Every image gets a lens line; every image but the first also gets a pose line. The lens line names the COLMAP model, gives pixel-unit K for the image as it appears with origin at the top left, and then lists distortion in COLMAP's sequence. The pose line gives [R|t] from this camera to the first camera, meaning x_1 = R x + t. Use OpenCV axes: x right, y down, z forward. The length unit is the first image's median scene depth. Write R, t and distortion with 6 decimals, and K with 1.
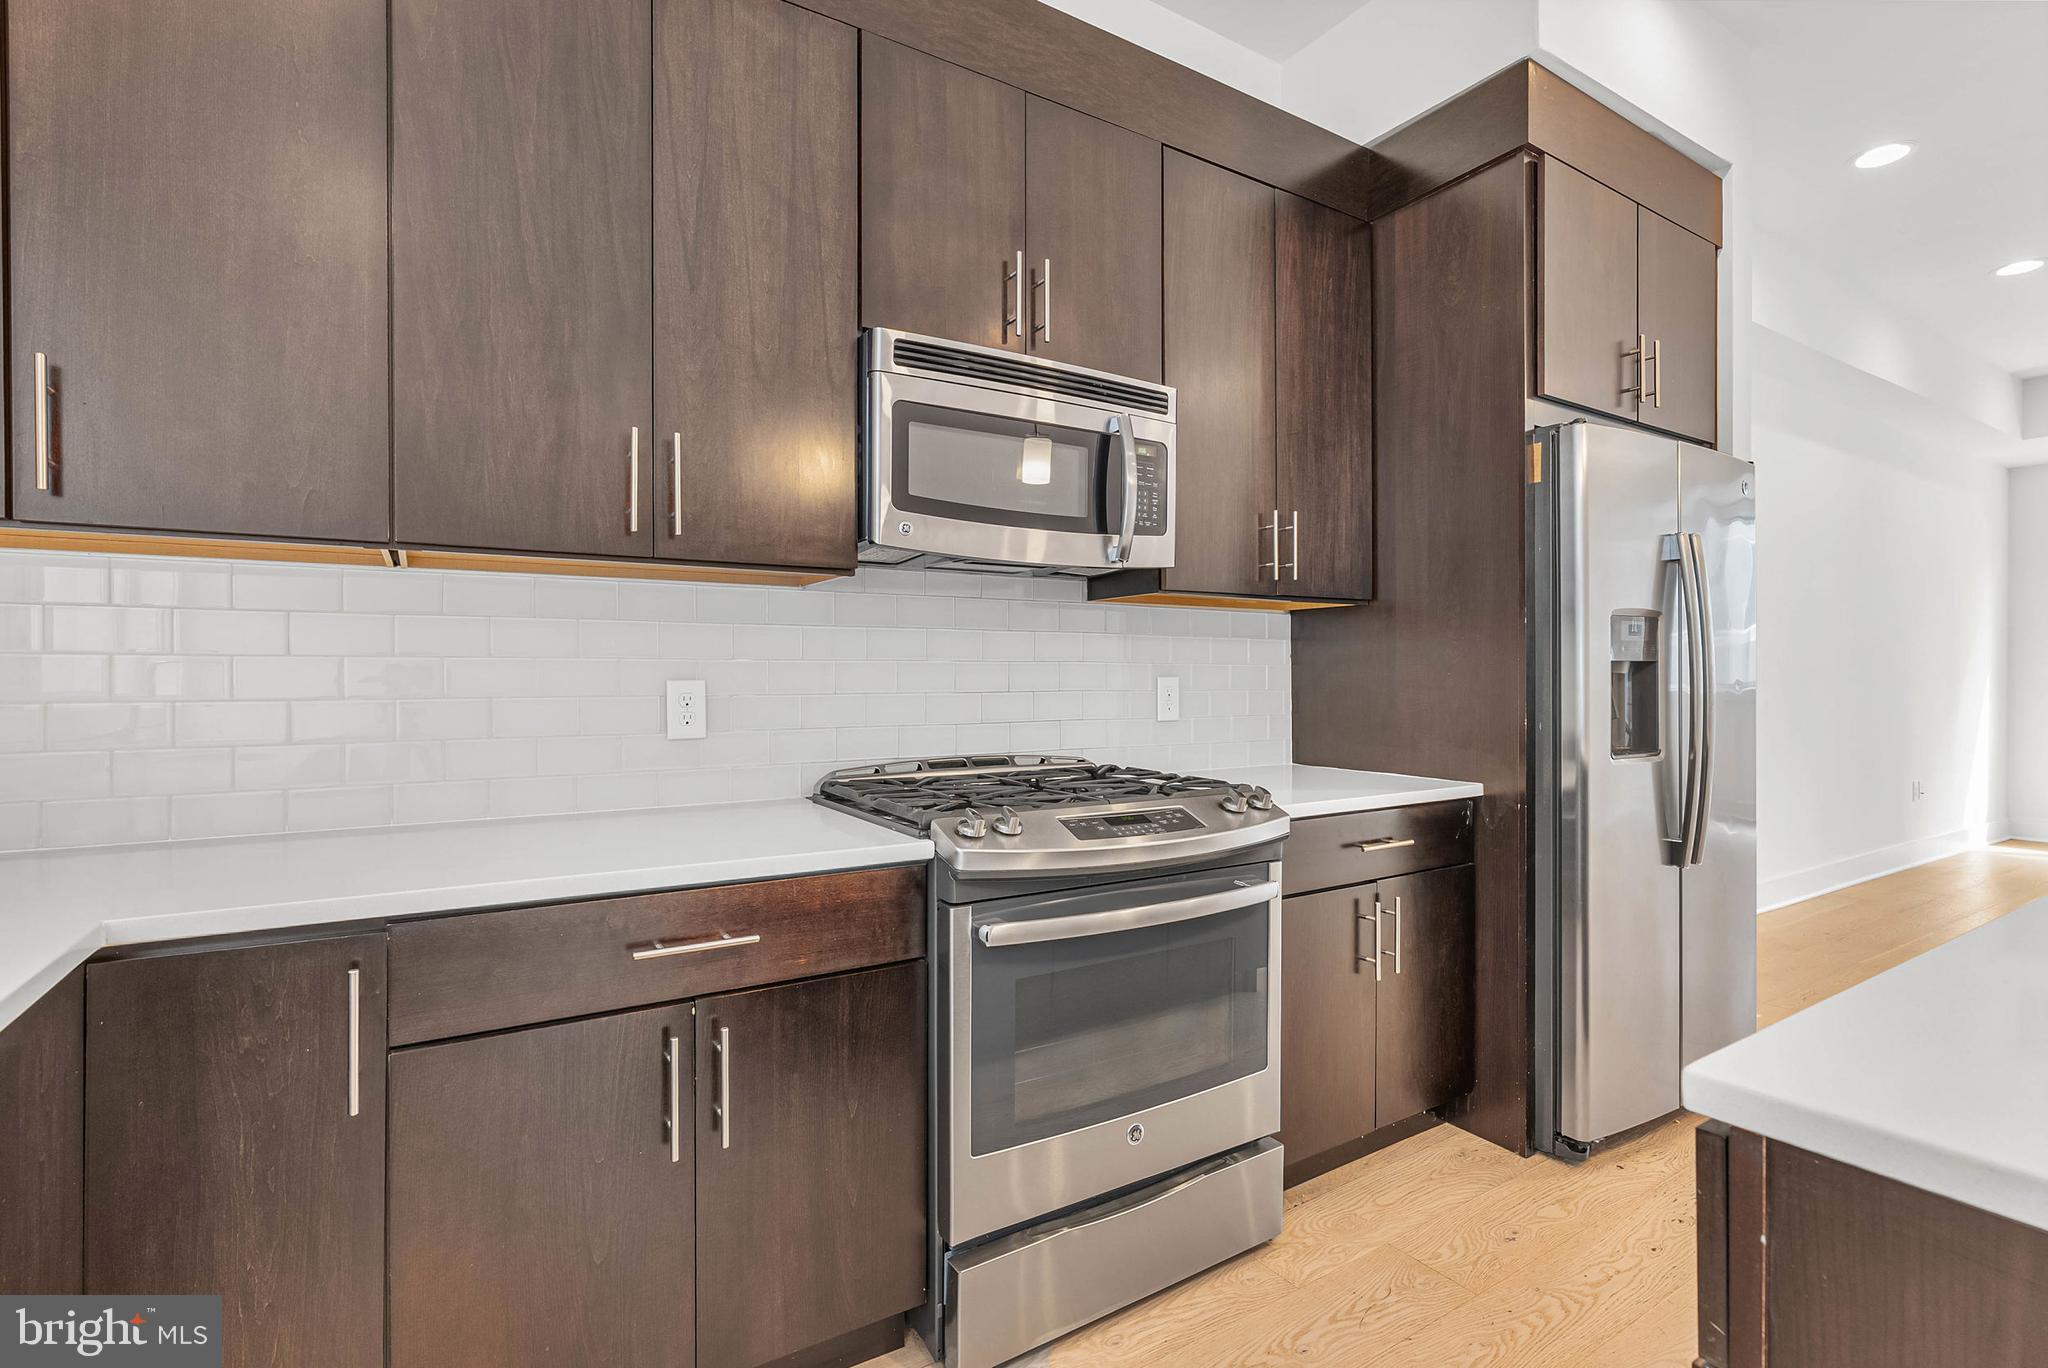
lens RADIAL K [[968.9, 0, 1033.7], [0, 968.9, 685.5], [0, 0, 1]] dist [-0.009761, 0.003679]
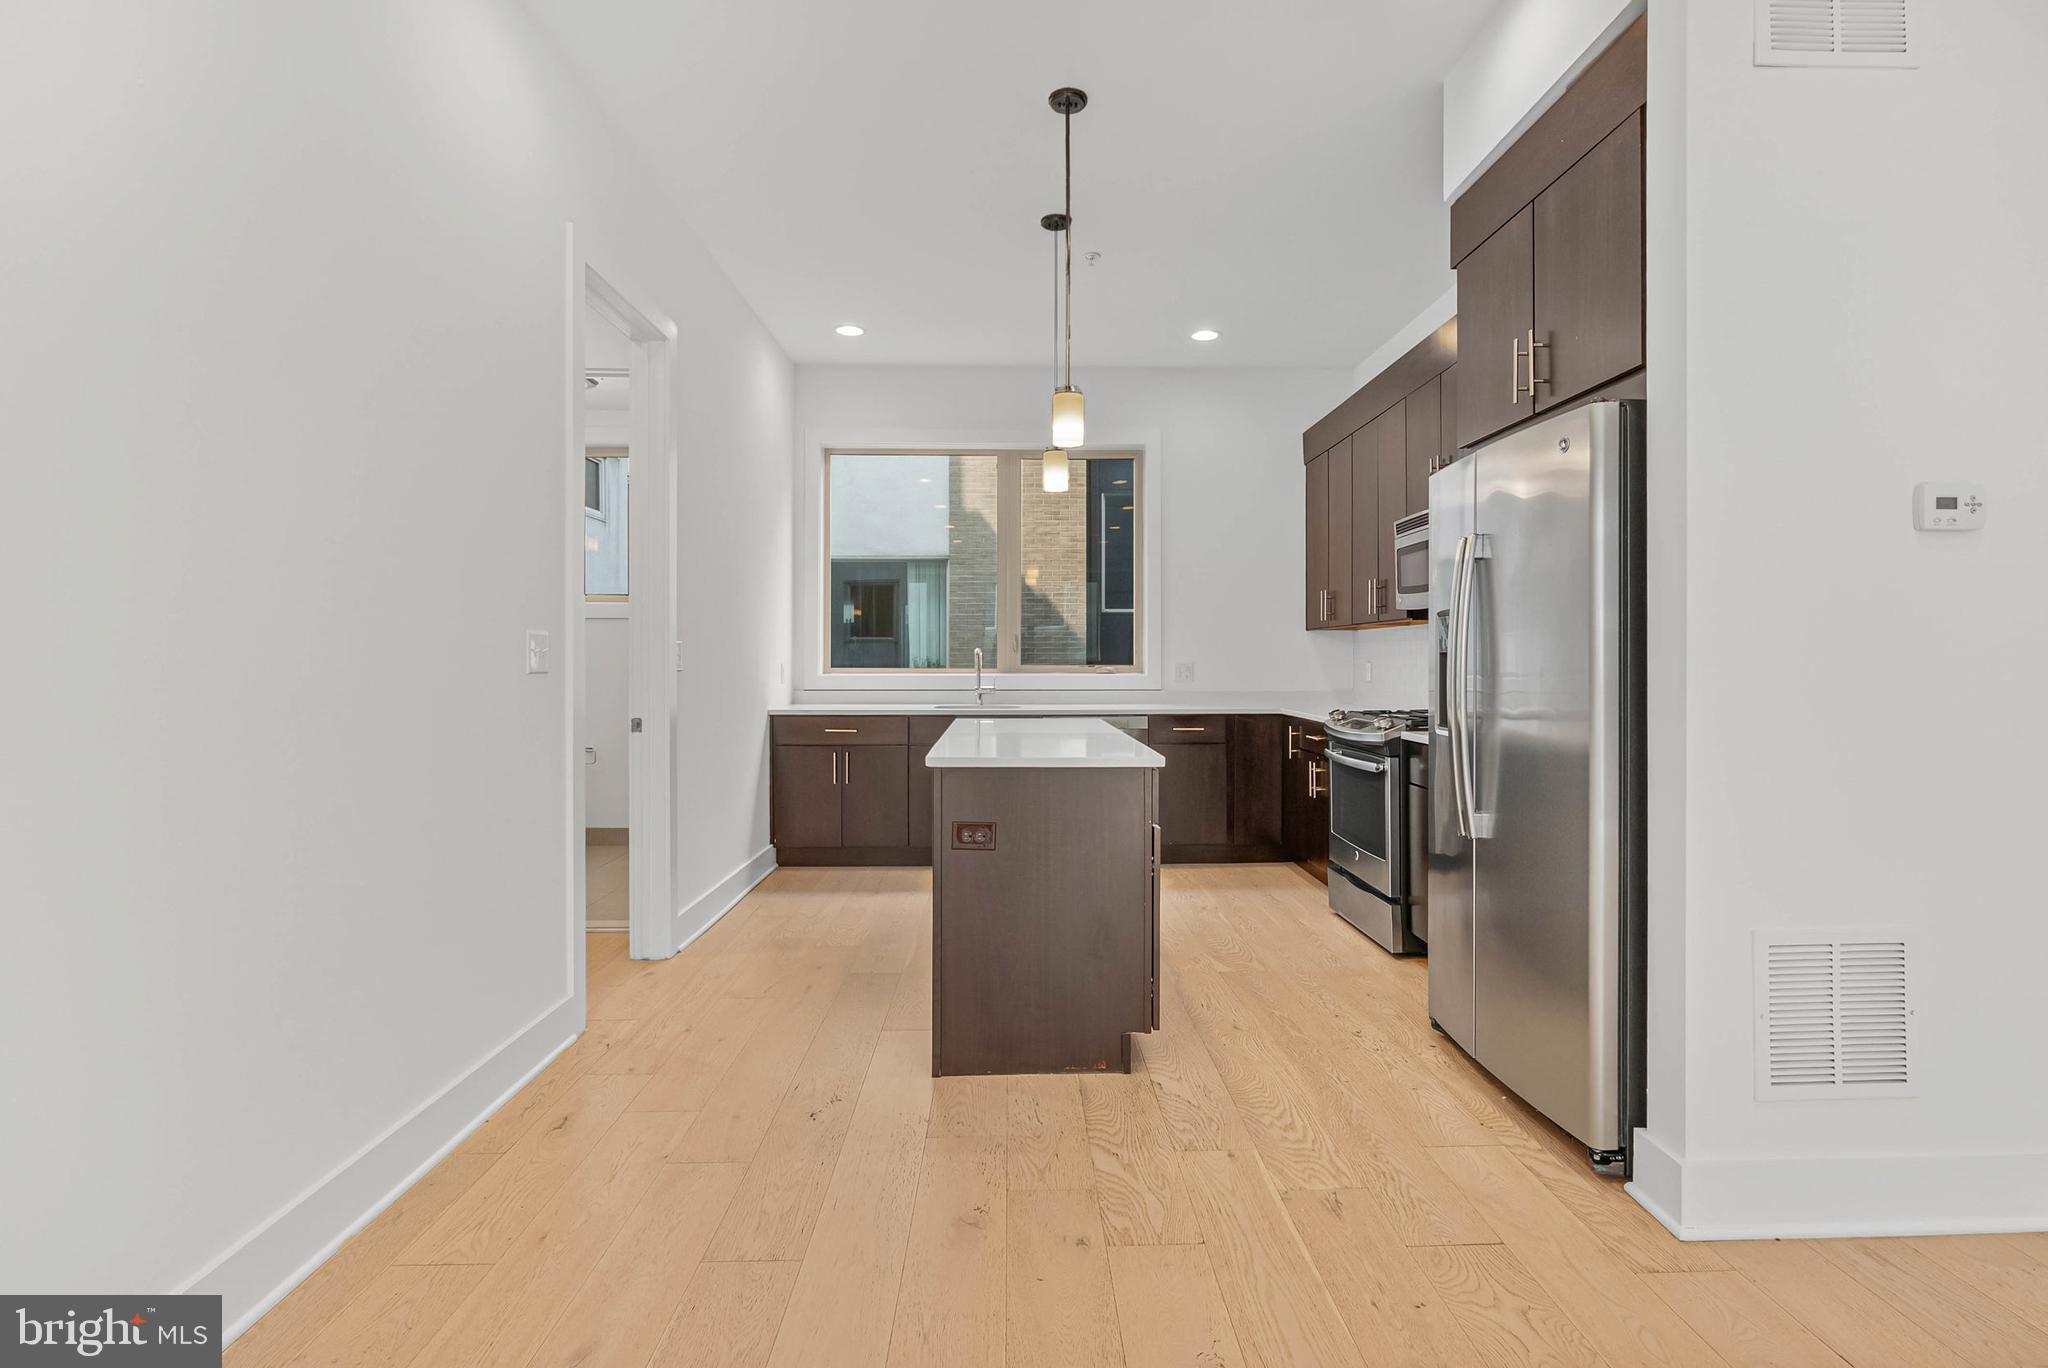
lens RADIAL K [[968.9, 0, 1038.3], [0, 968.9, 664.9], [0, 0, 1]] dist [-0.009761, 0.003679]
pose [[-0.518720, 0.007500, -0.854911, 2.157168], [-0.004281, 0.999926, 0.011370, -0.024206], [0.854933, 0.009557, -0.518650, 1.321717]]
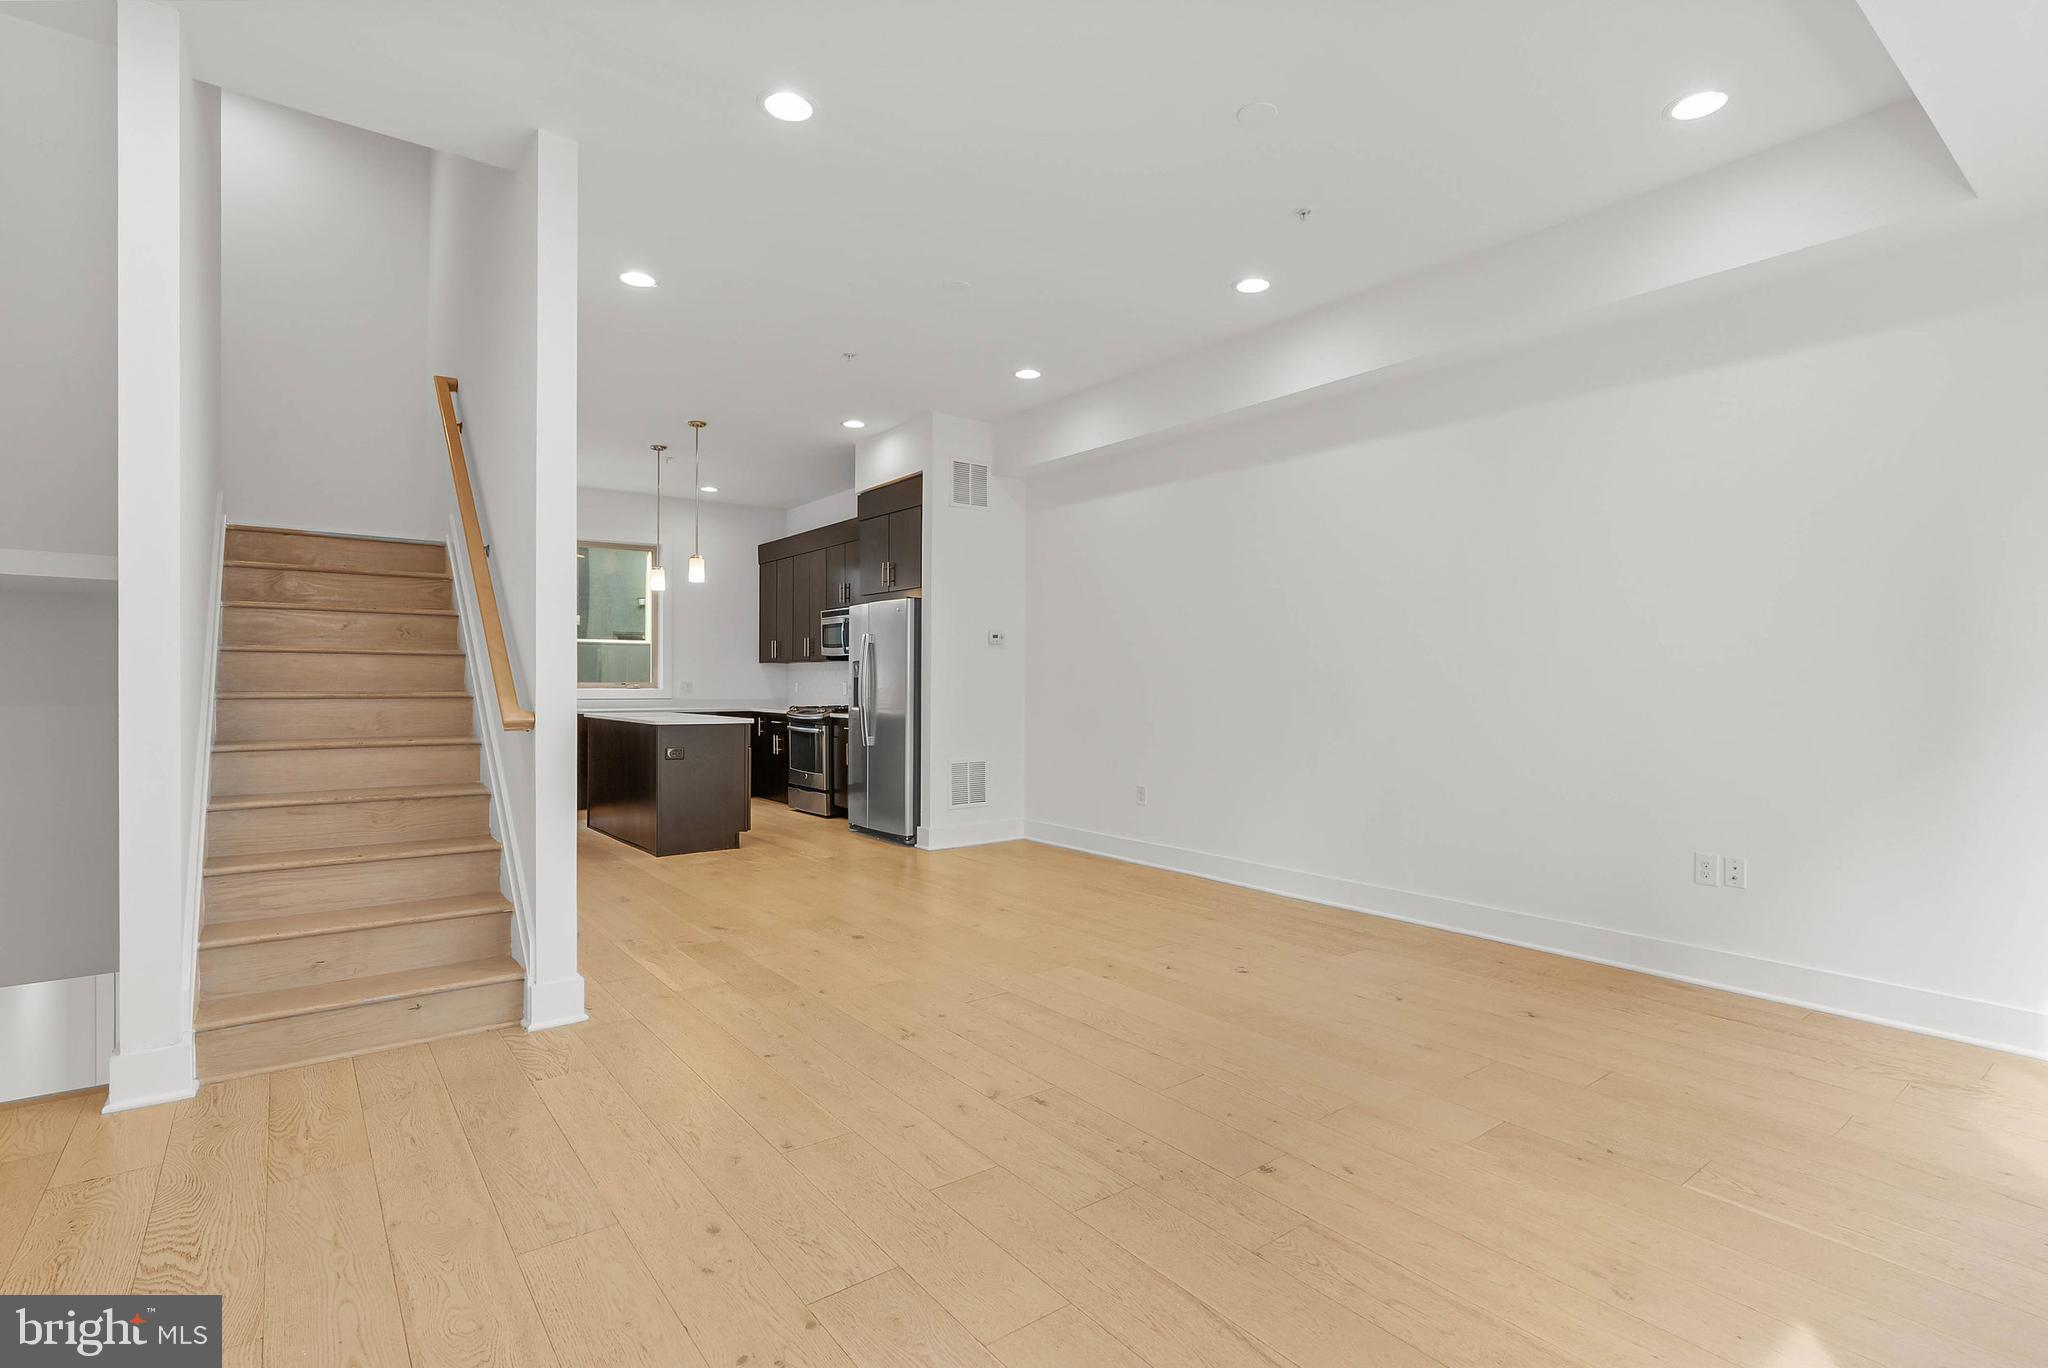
lens RADIAL K [[968.9, 0, 1010.0], [0, 968.9, 684.5], [0, 0, 1]] dist [-0.009761, 0.003679]
pose [[0.071994, 0.003761, -0.997398, 4.240120], [-0.012521, 0.999917, 0.002867, -0.019075], [0.997326, 0.012282, 0.072036, 1.406259]]
